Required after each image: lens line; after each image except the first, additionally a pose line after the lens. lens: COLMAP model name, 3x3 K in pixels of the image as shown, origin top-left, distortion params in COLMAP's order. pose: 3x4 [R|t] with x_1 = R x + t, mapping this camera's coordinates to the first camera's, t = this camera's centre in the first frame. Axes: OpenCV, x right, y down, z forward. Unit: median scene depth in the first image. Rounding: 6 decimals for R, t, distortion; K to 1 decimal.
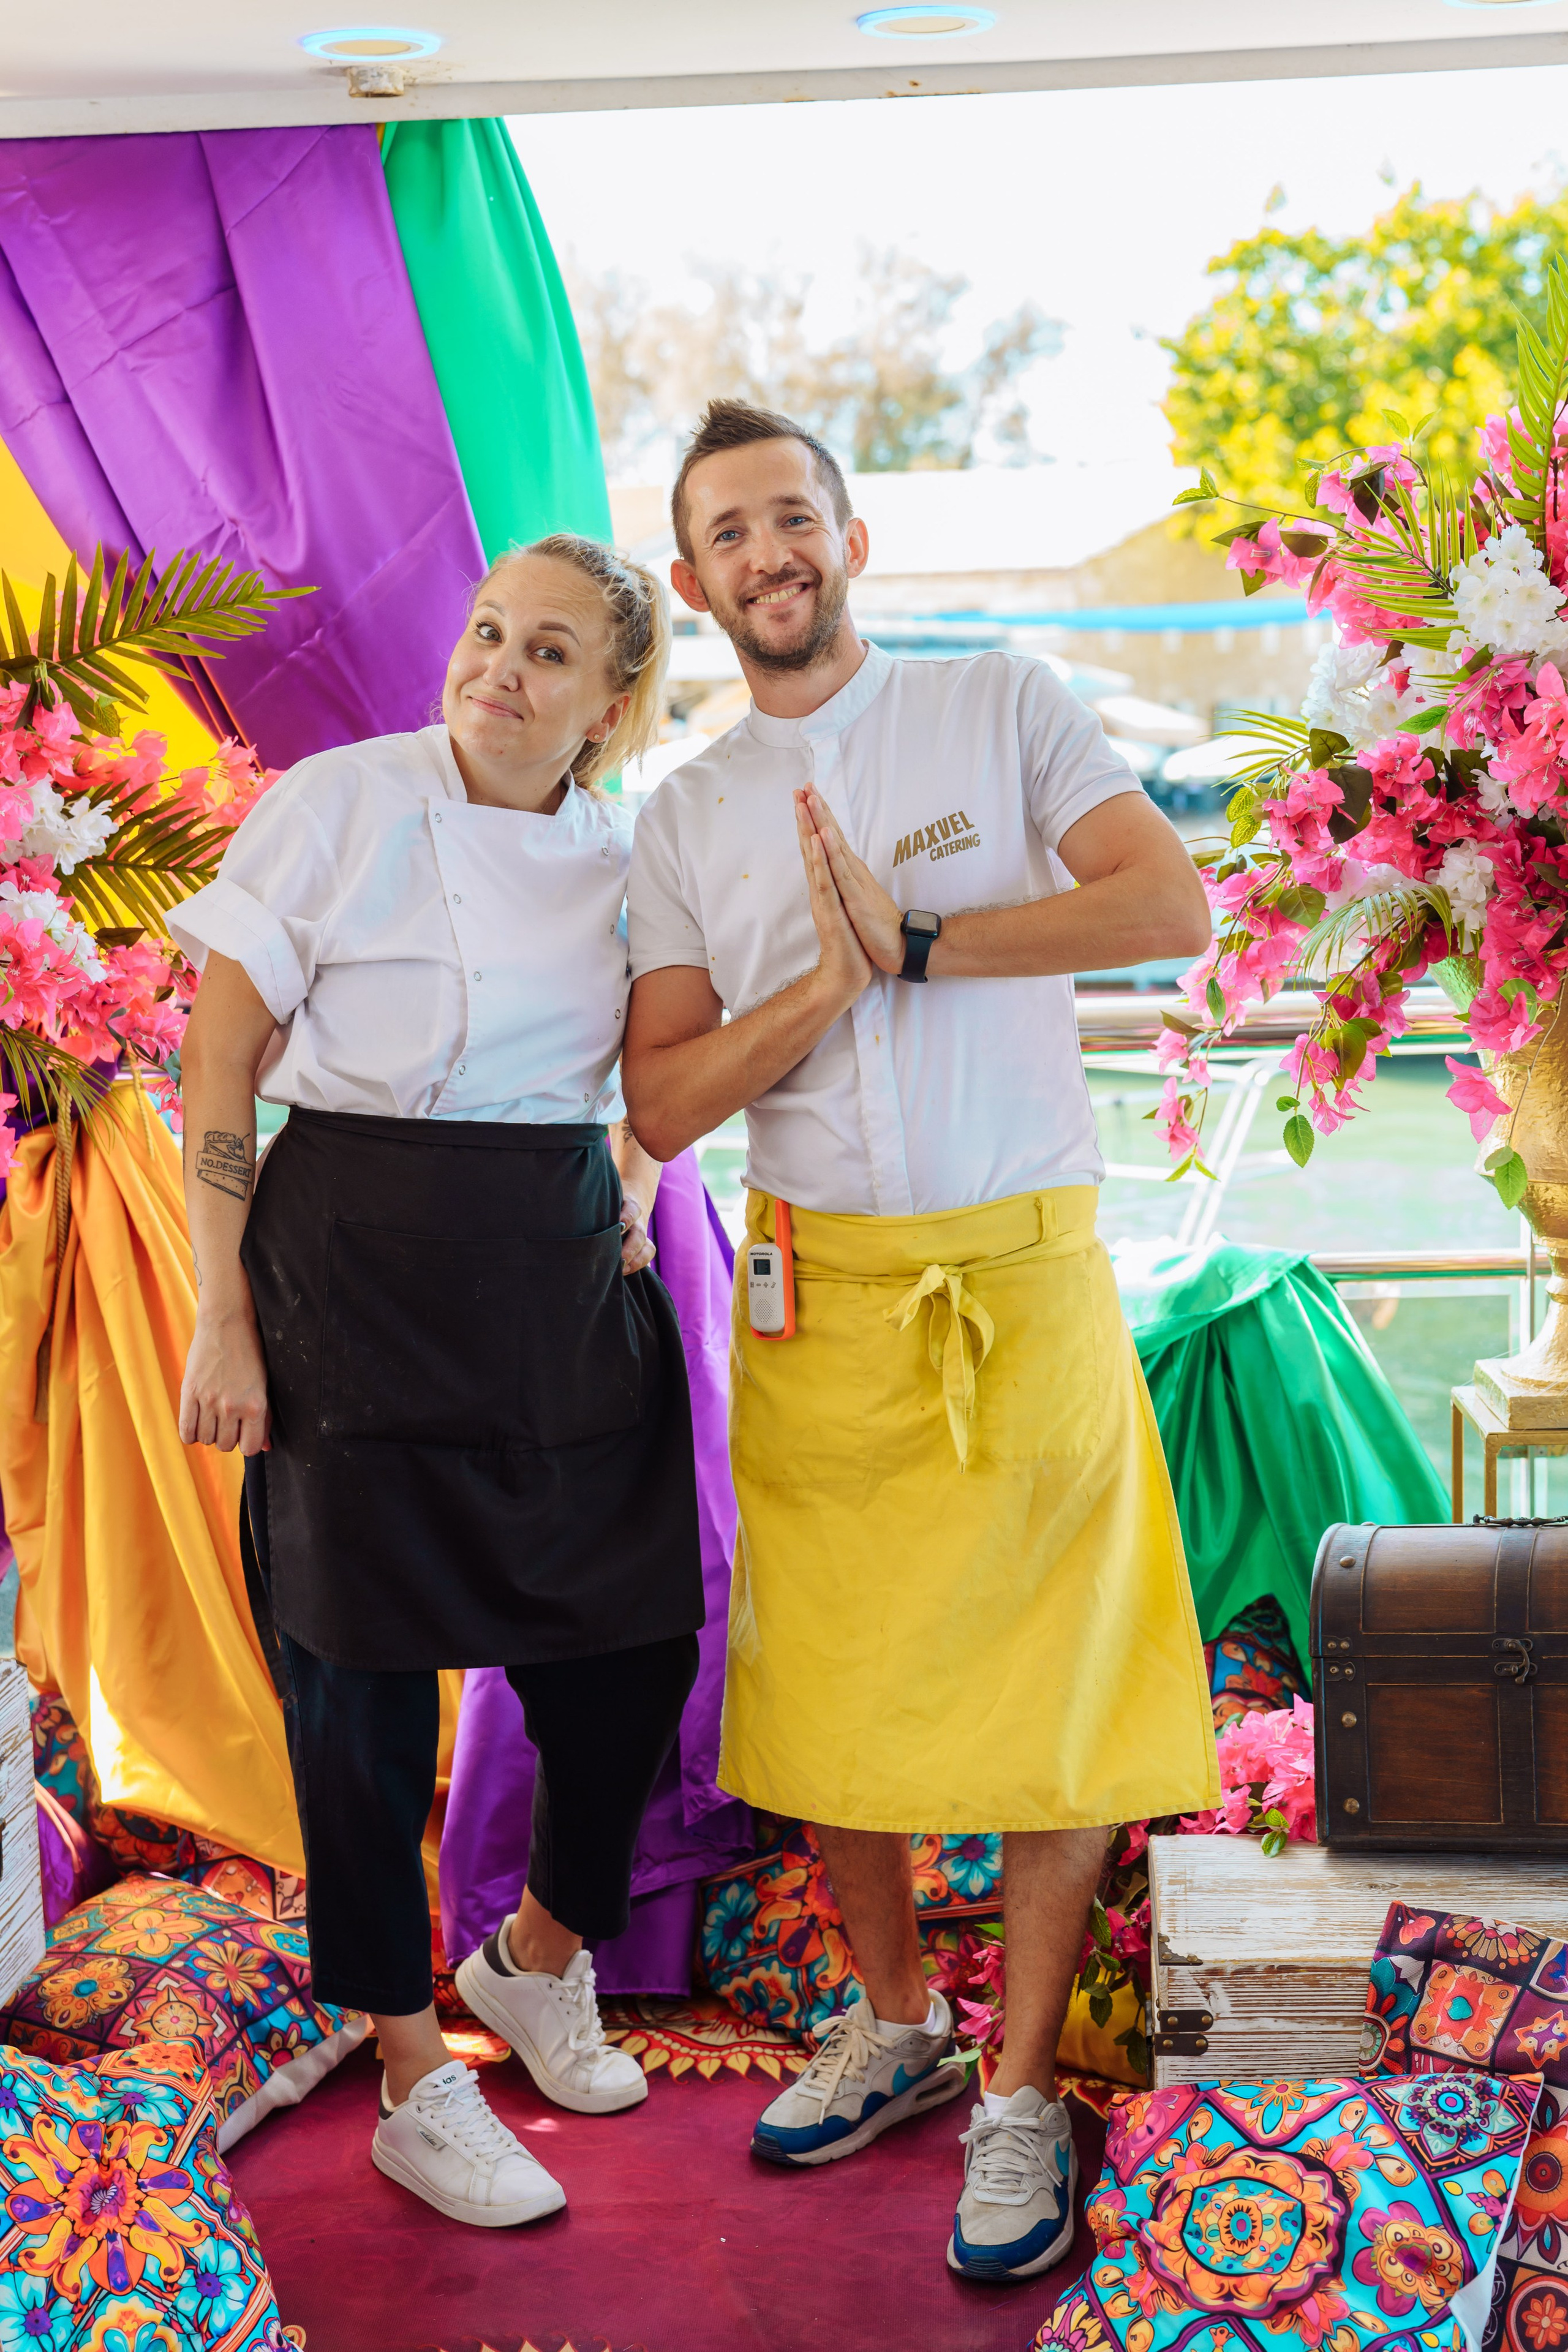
lens RADIAL K [[3534.1, 0, 784.0], [0, 3534.1, 1176.0], [0, 0, 1]] dist [0.022373, 0.008278]
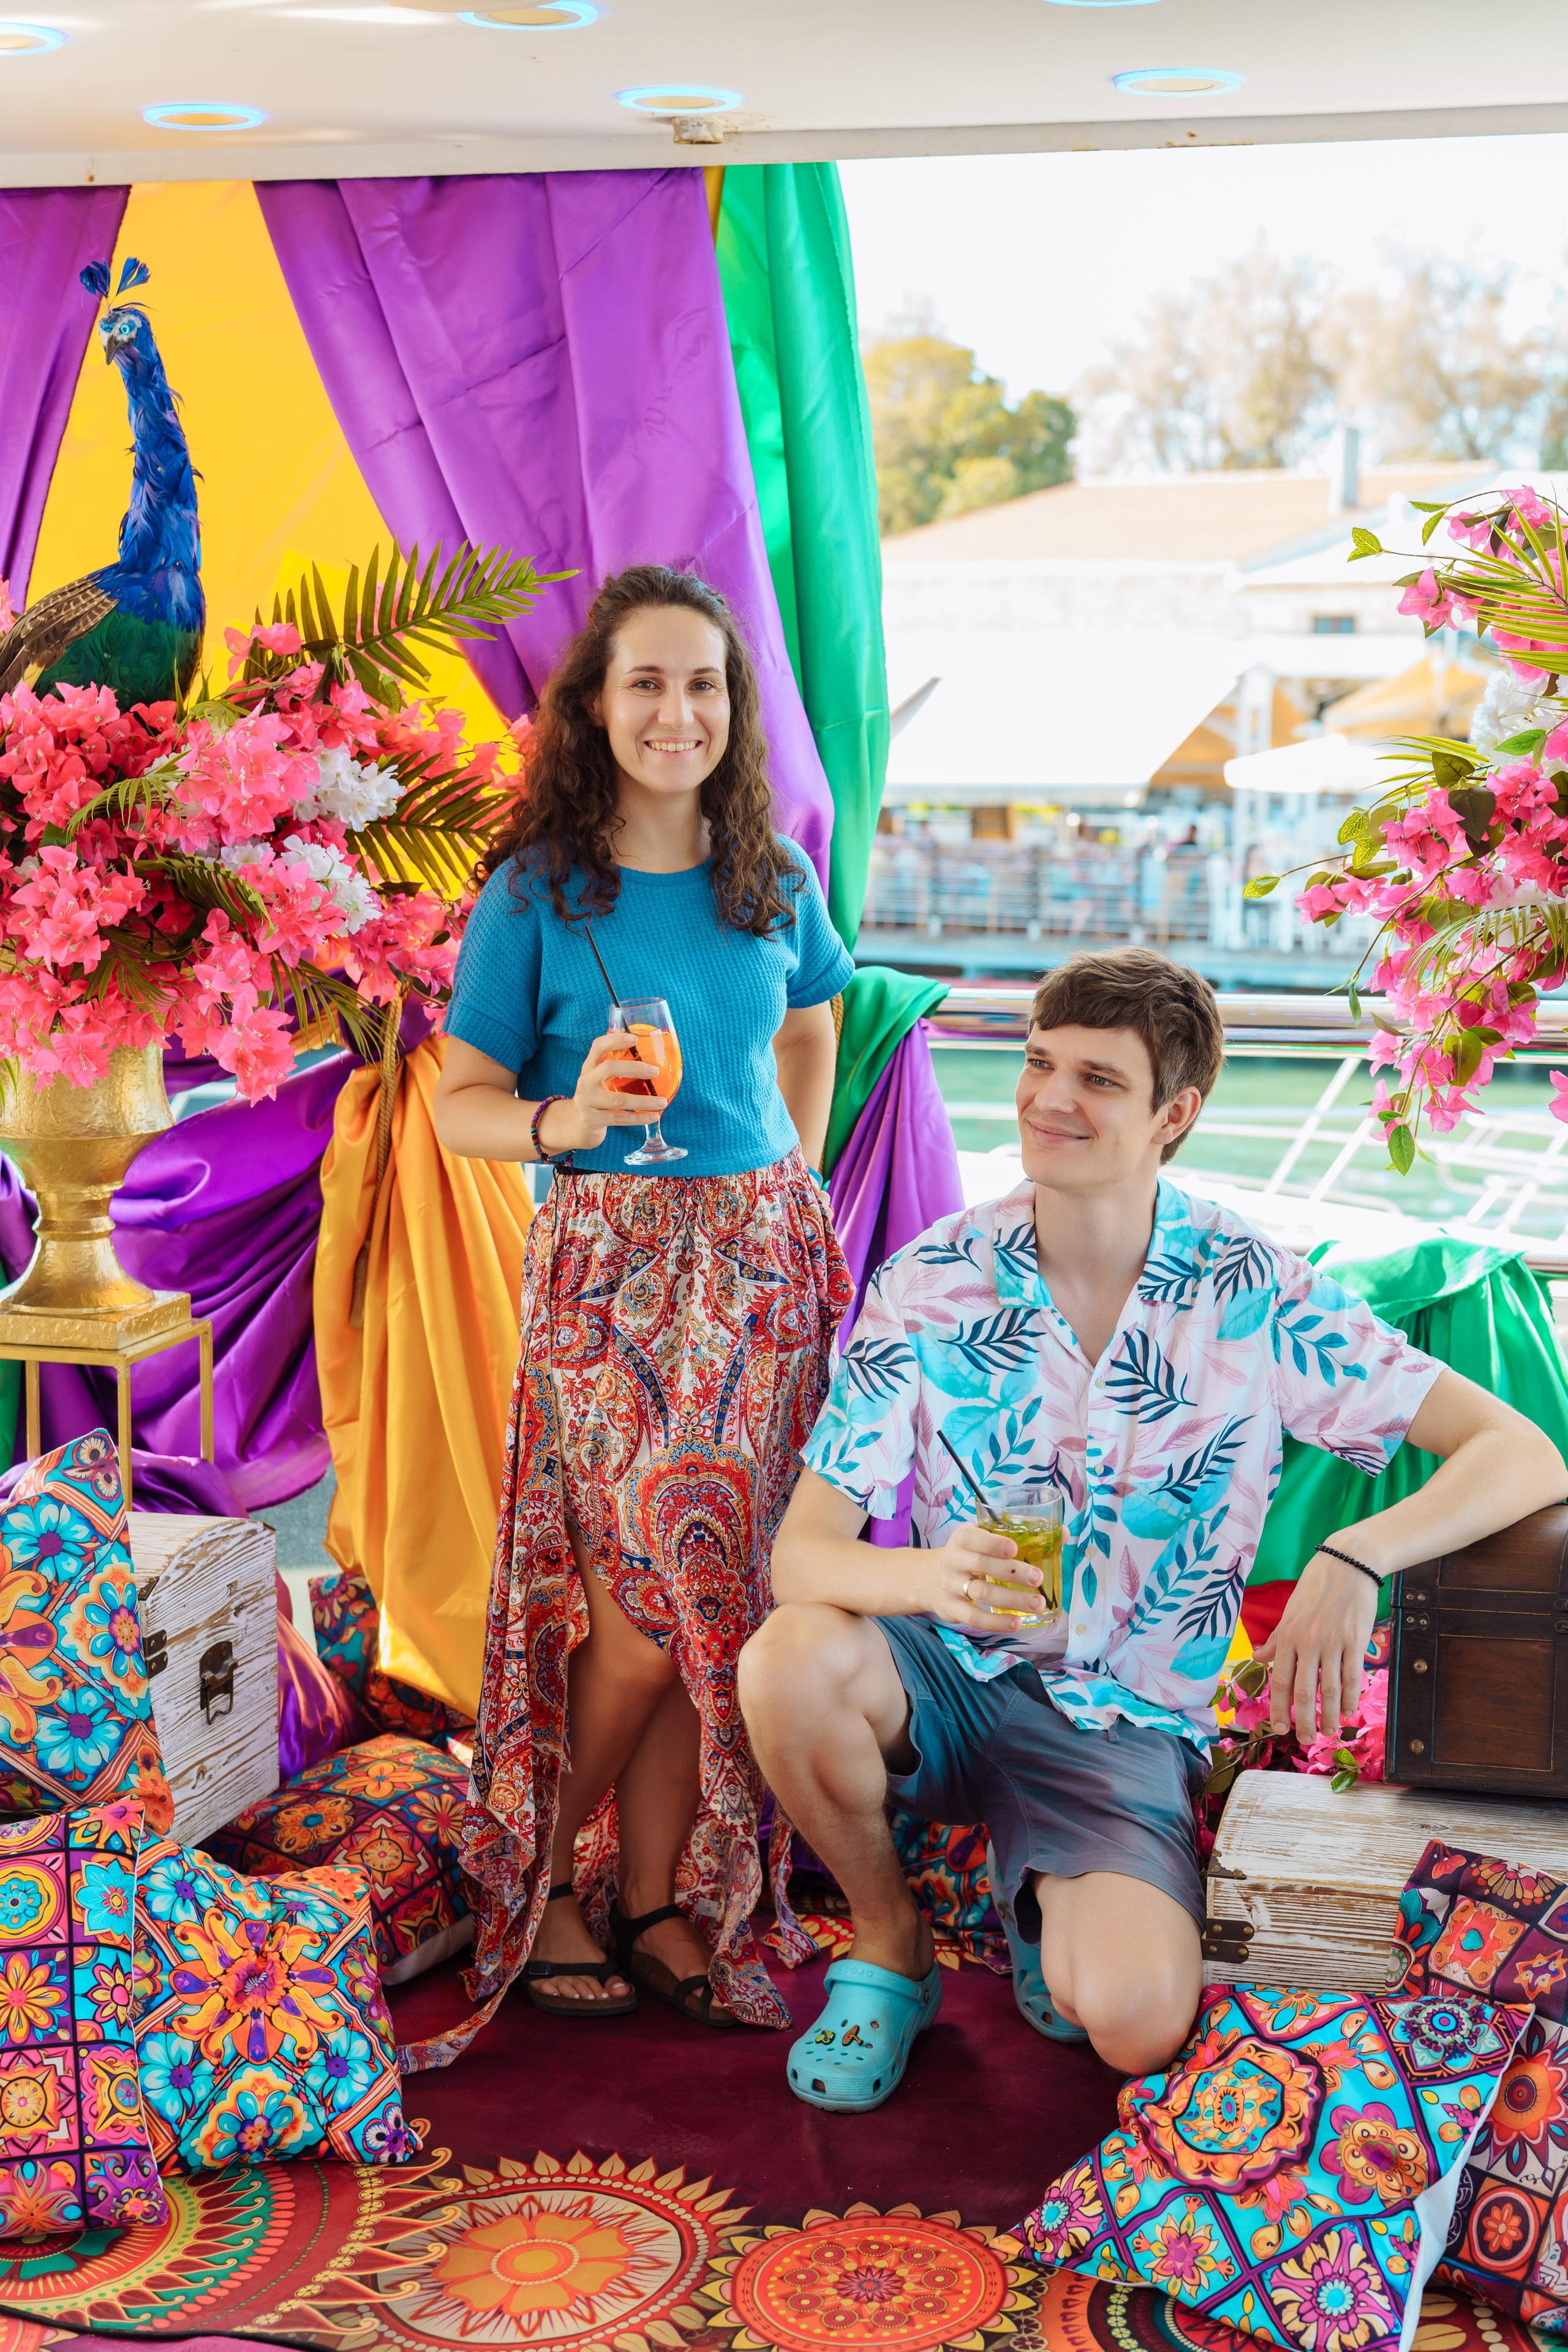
lens RADIAL K [[3626.0, 0, 778.7], [0, 3626.0, 1130.7], [0, 0, 1]] dist [-0.002795, 0.130129]
pose [[0.980235, 0.060161, -0.188465, 0.177438], [-0.062332, 0.998040, -0.005612, 0.009006], [0.187758, 0.017249, 0.982064, -0.126362]]
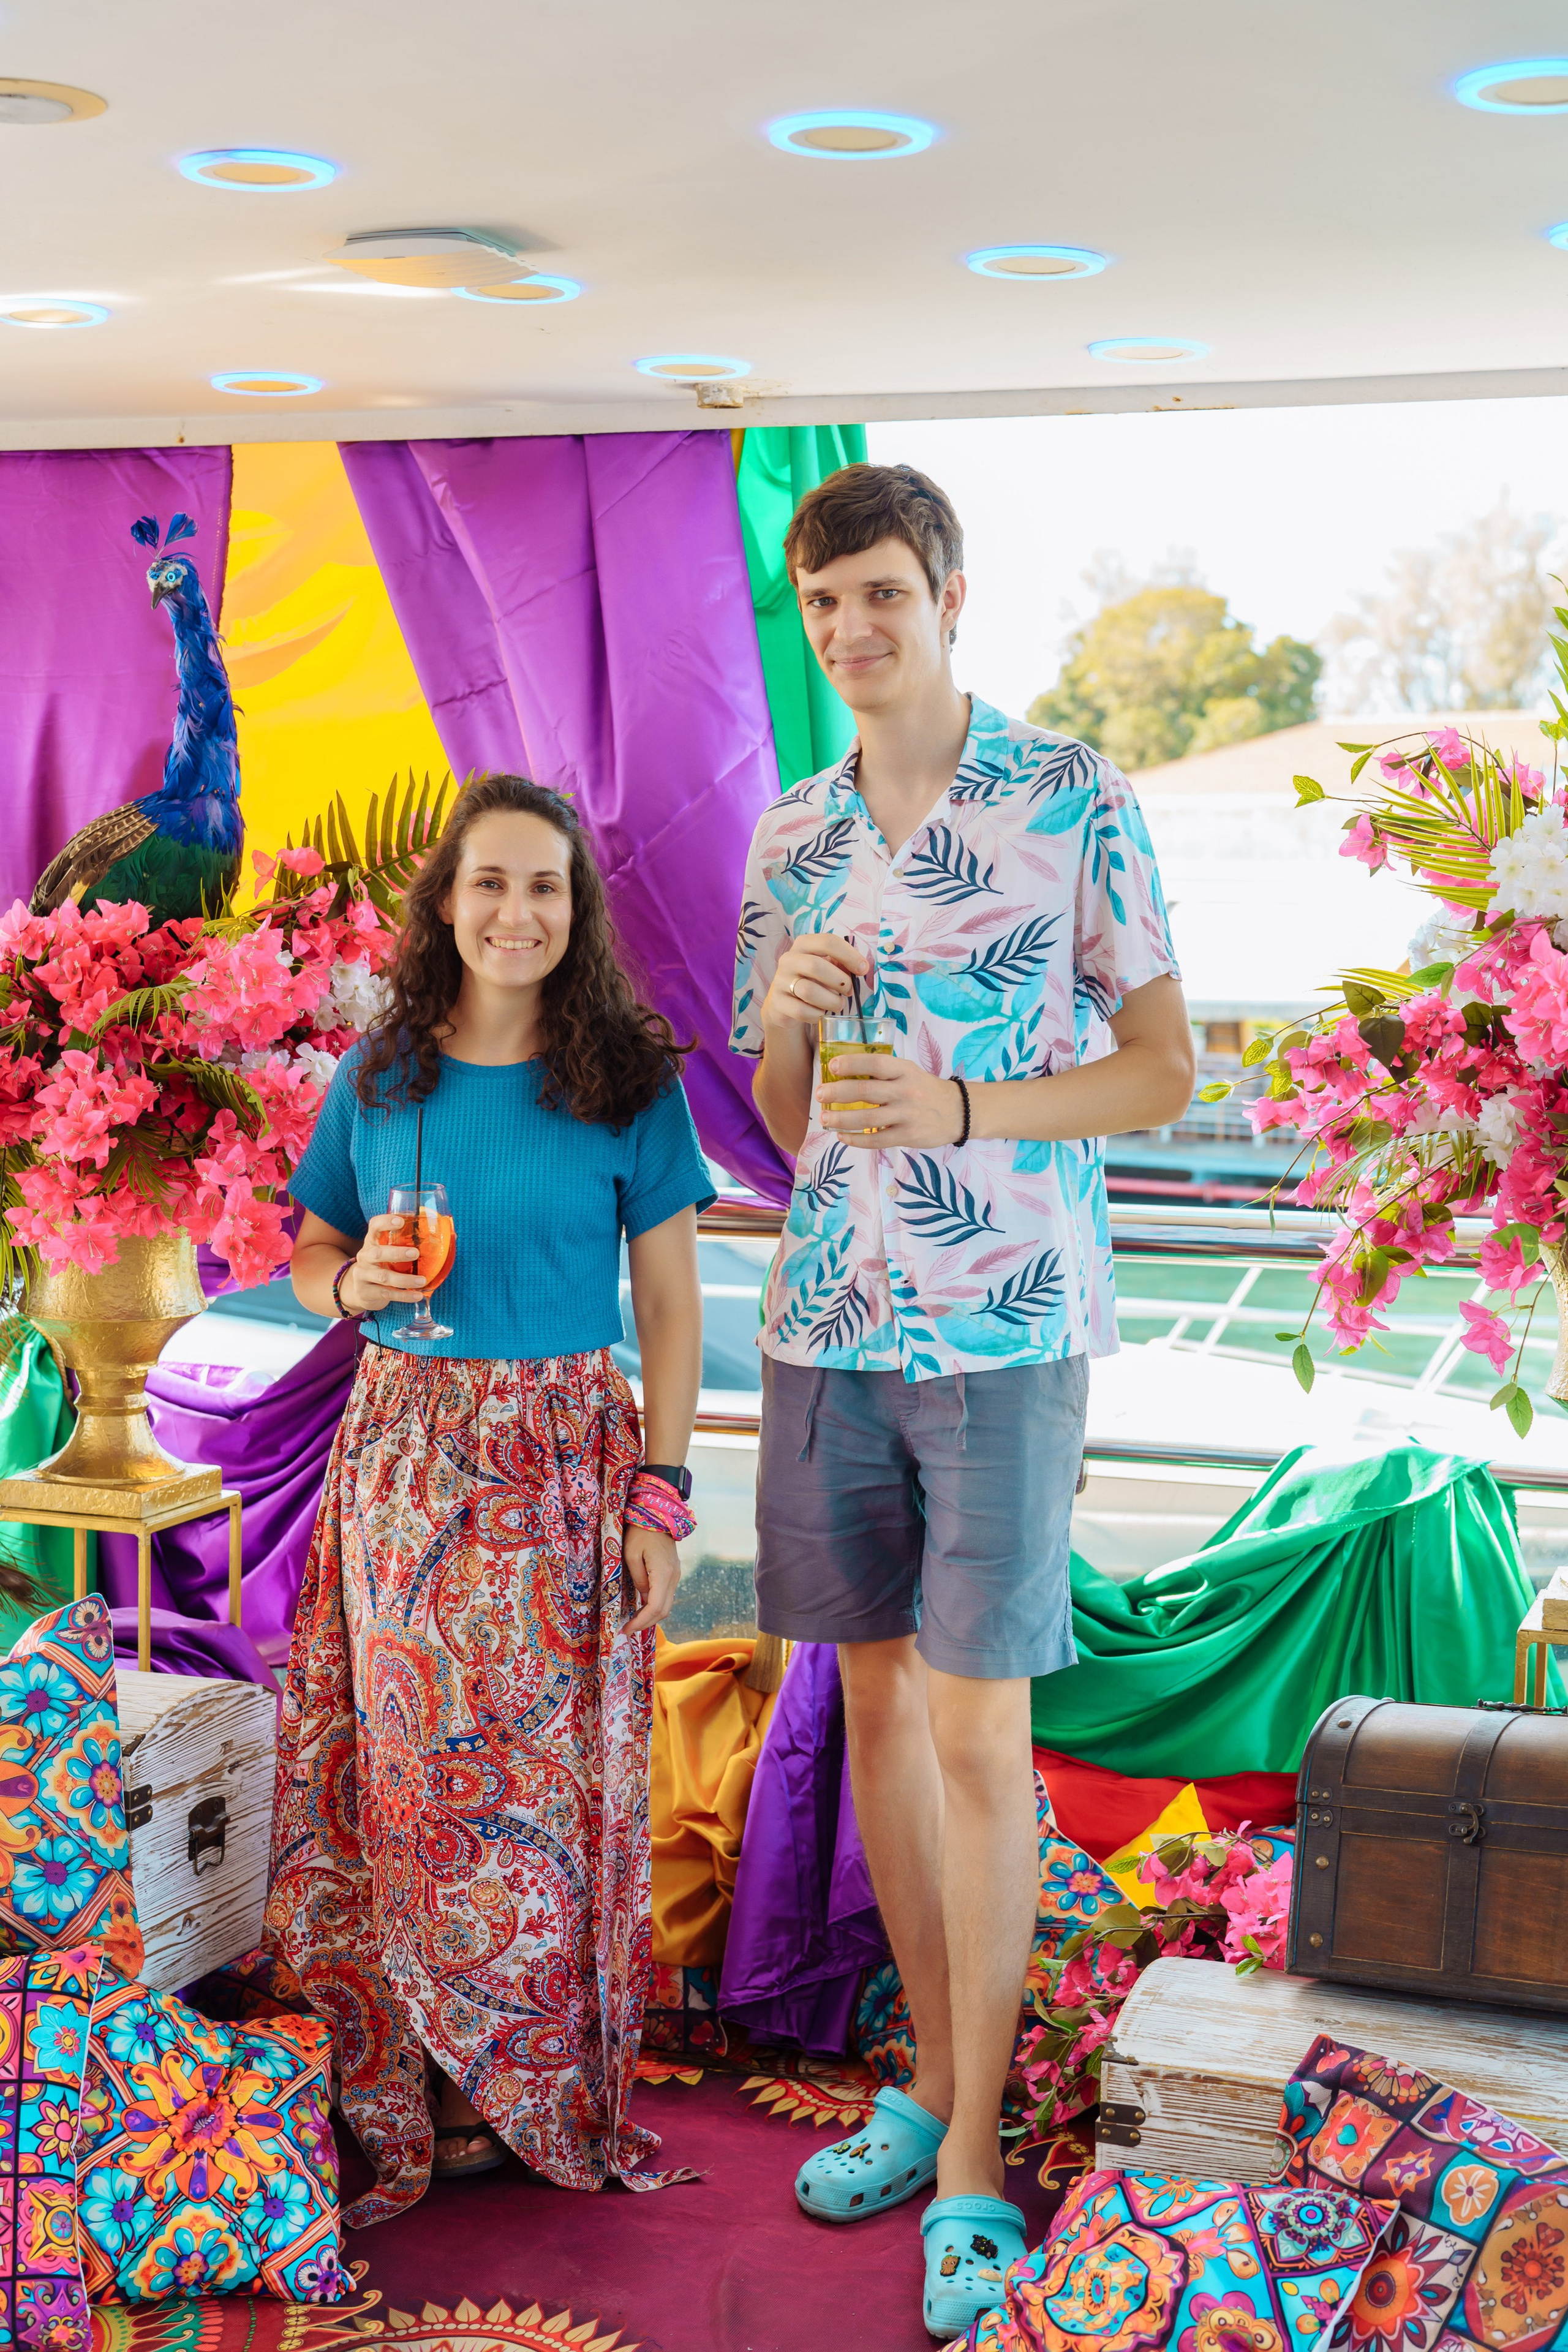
lens RADIAL K [[3367.4, 0, 751.6], [0, 3367.4, 1163.4], [0, 0, 1]] dist [-0.004940, 0.027889]
pose [[0.958552, 0.069794, -0.276237, 0.281867], [-0.085264, 0.995370, -0.044376, -0.004307], [0.271861, 0.066089, 0.960065, -0.079604]]
